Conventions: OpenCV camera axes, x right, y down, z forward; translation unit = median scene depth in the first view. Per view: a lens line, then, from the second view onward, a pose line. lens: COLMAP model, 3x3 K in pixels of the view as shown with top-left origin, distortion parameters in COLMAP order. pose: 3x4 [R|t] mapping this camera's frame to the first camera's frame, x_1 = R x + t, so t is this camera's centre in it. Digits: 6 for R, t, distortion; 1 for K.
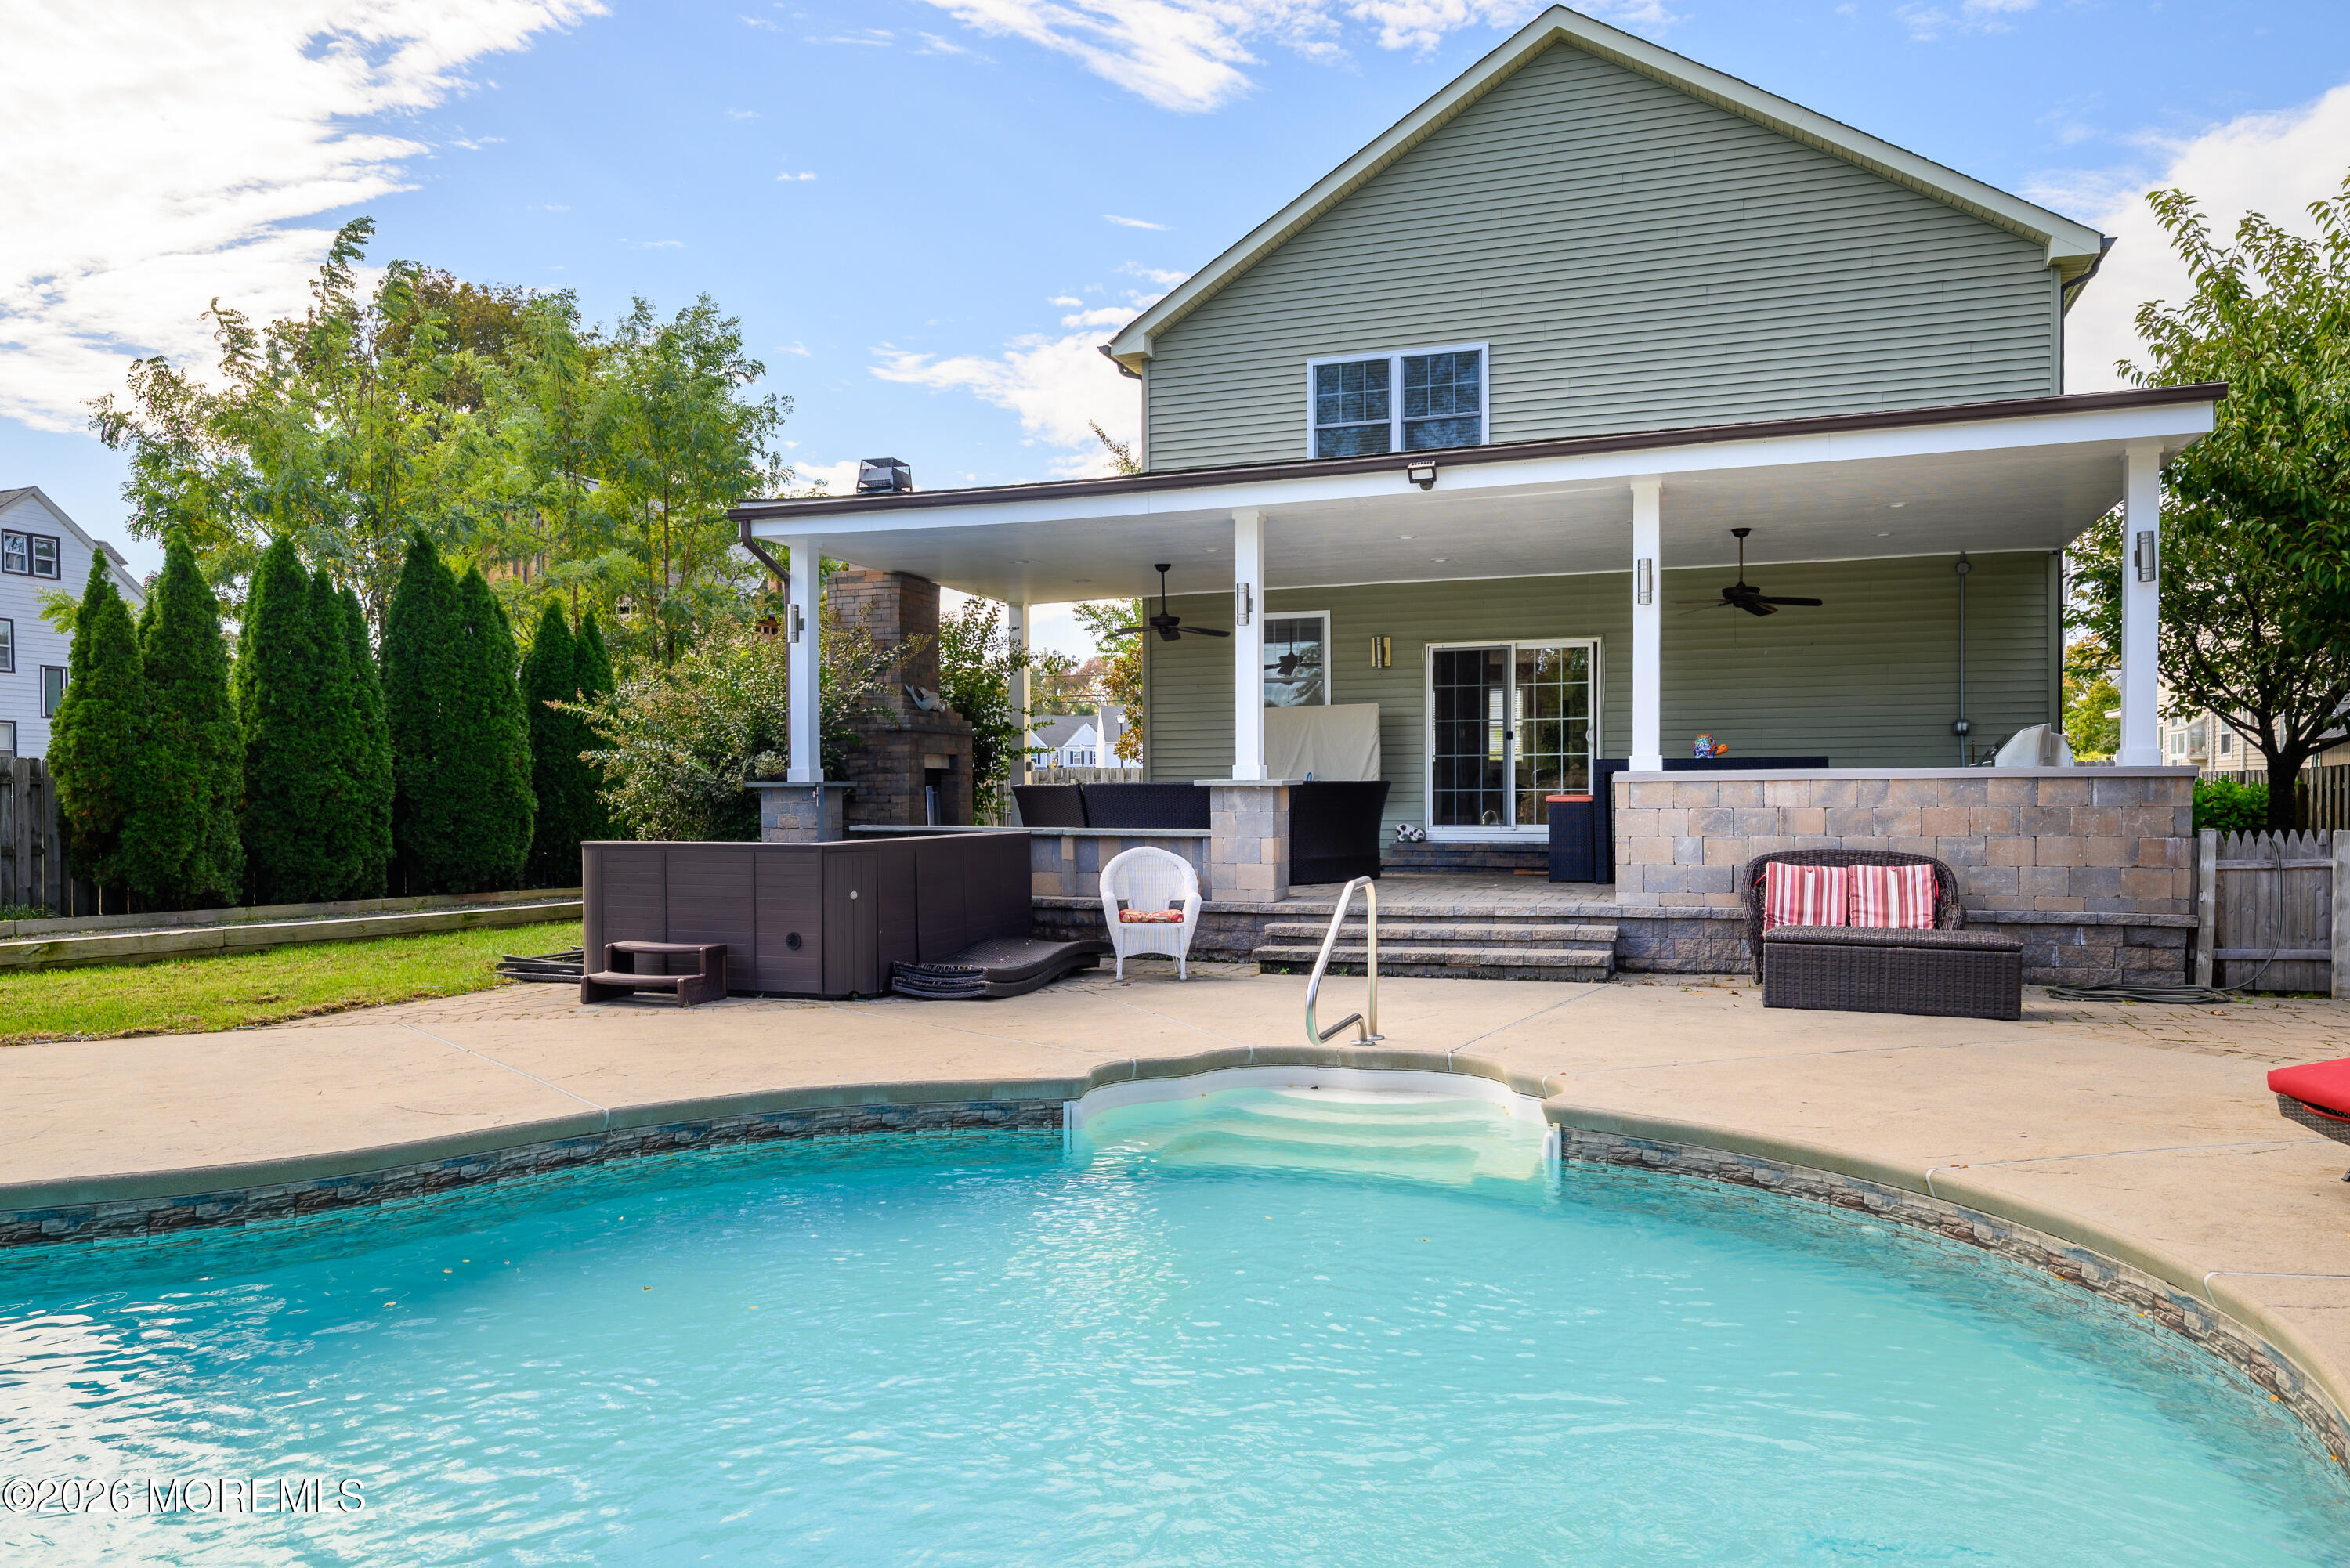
lens RADIAL K [[1602.7, 0, 1175.0], [0, 1602.7, 784.0], [0, 0, 1]] dist [-0.007628, -0.003976]
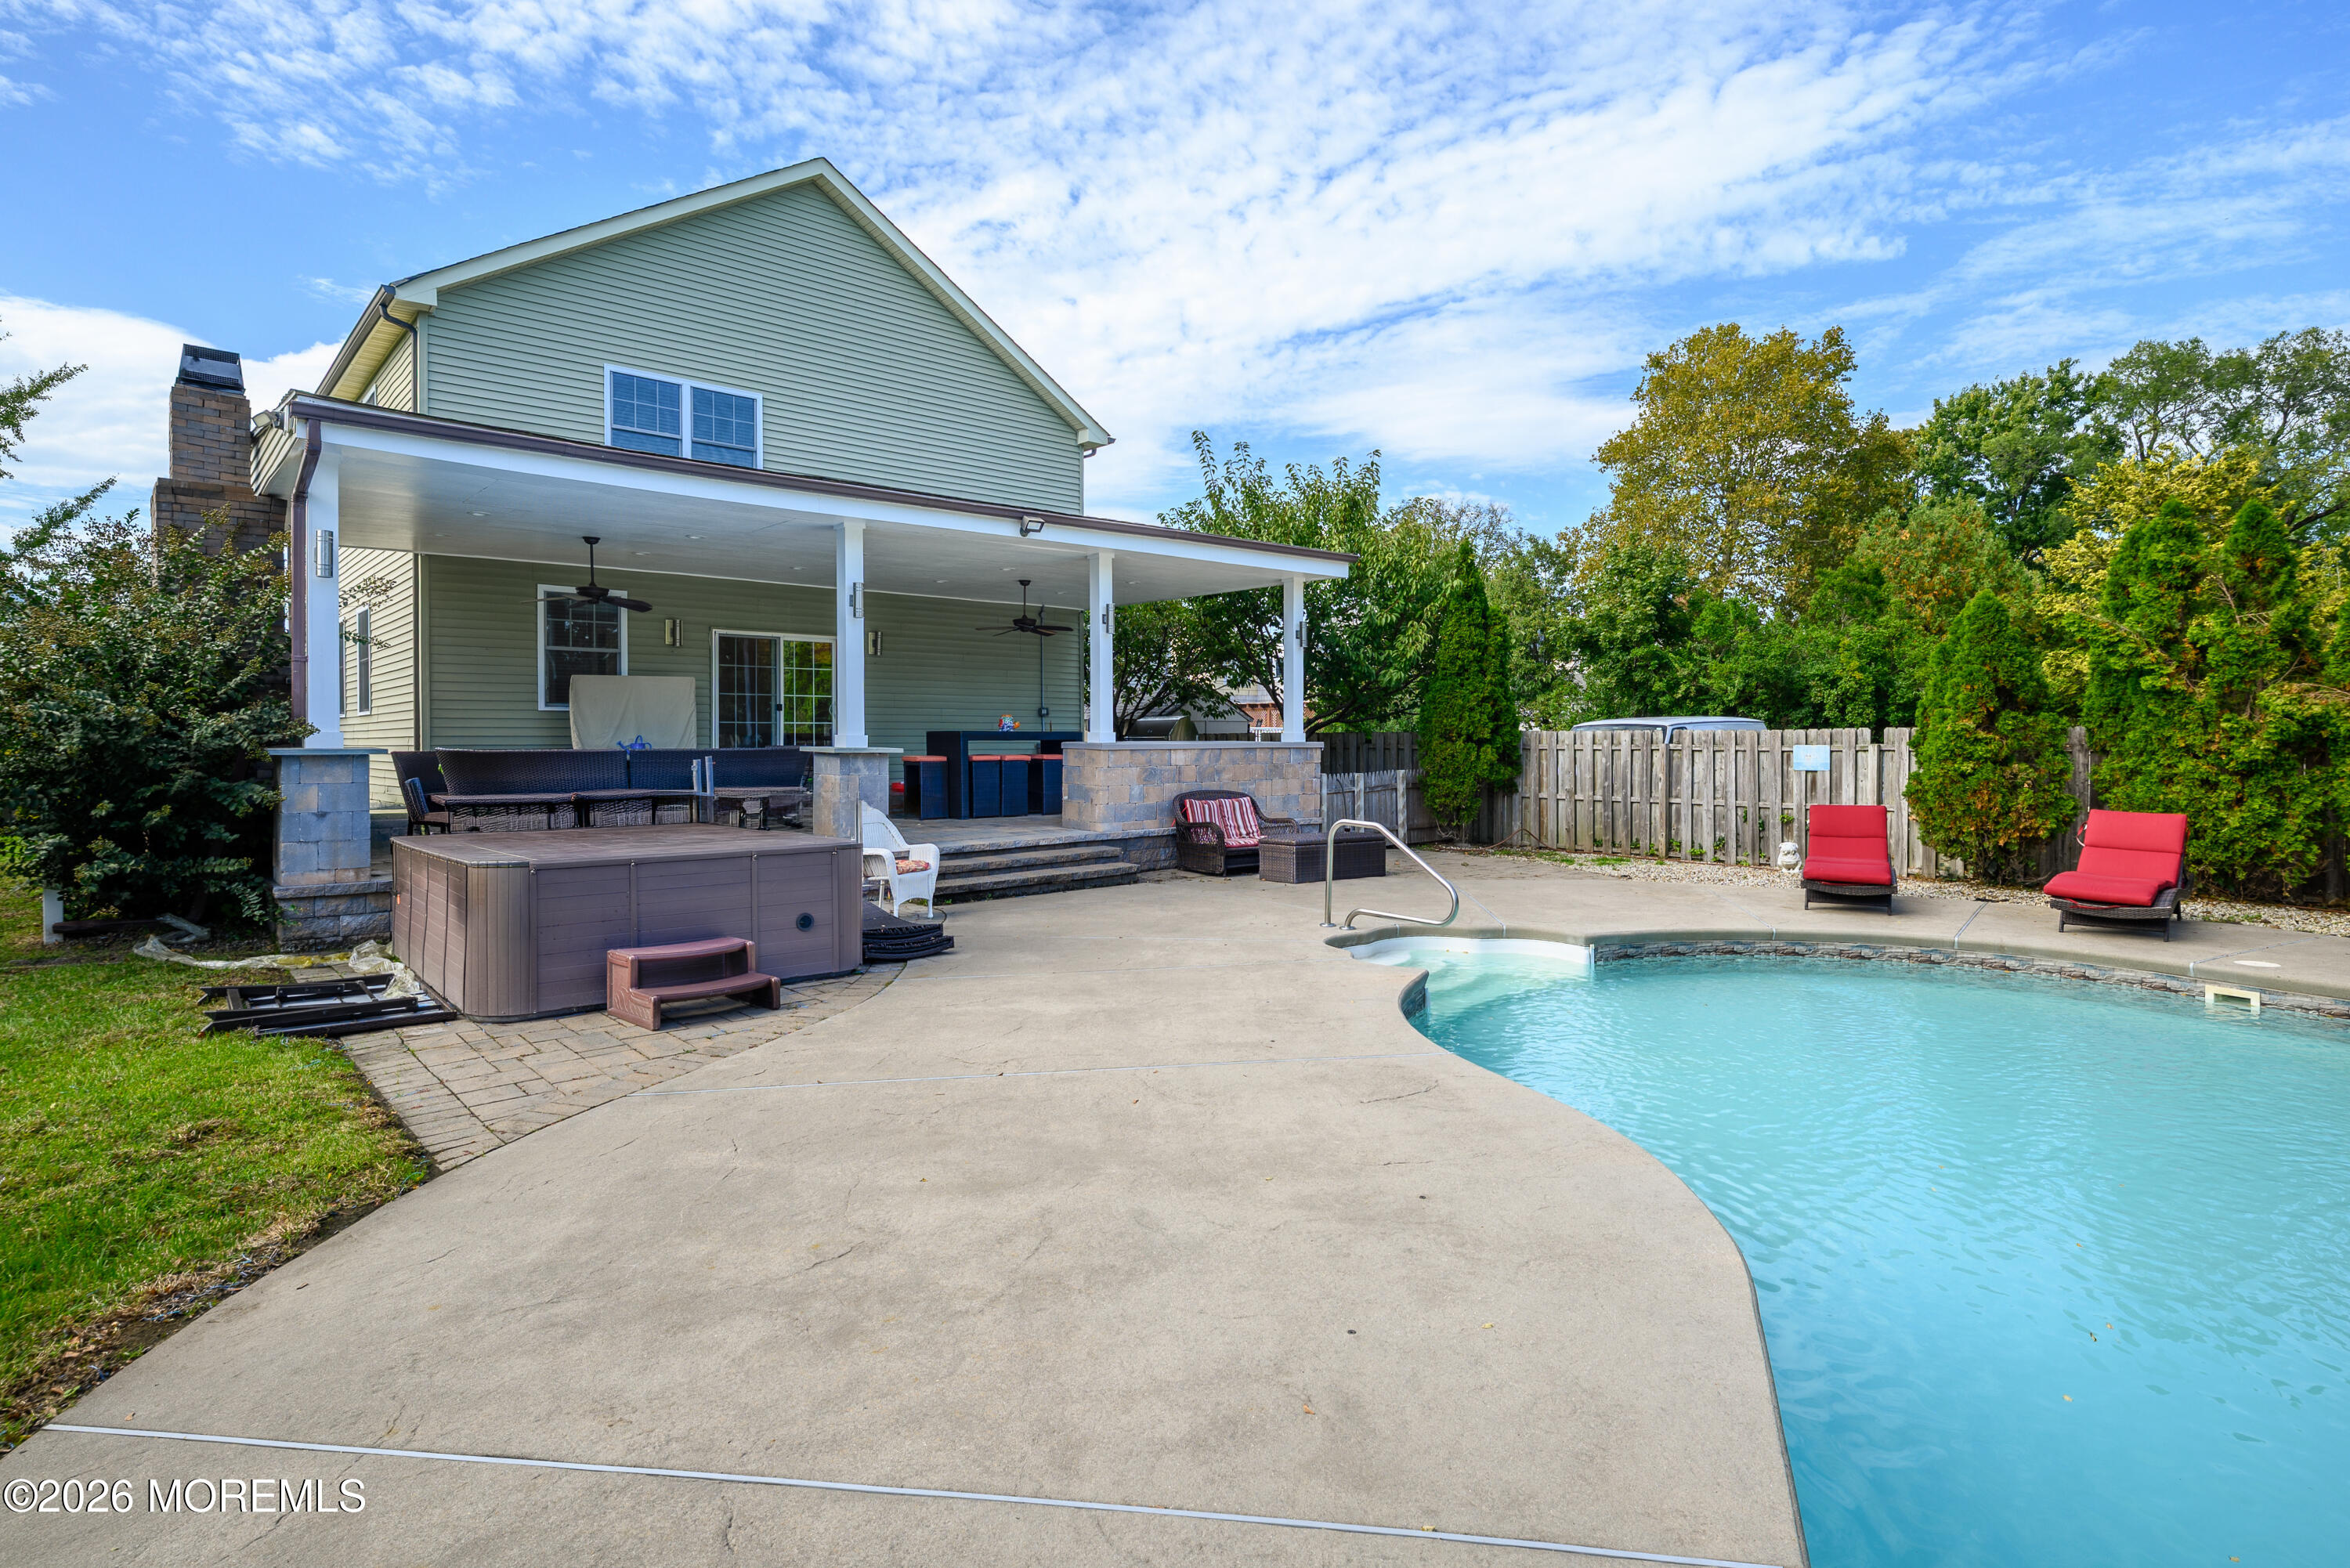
lens RADIAL K [[1145.1, 0, 1172.3], [0, 1145.1, 729.2], [0, 0, 1]] dist [0.001426, 0.000093]
pose [[0.507447, 0.011659, 0.861604, -0.515749], [-0.010114, 0.999920, -0.007574, -0.010985], [-0.861624, -0.004870, 0.507524, 0.327275]]
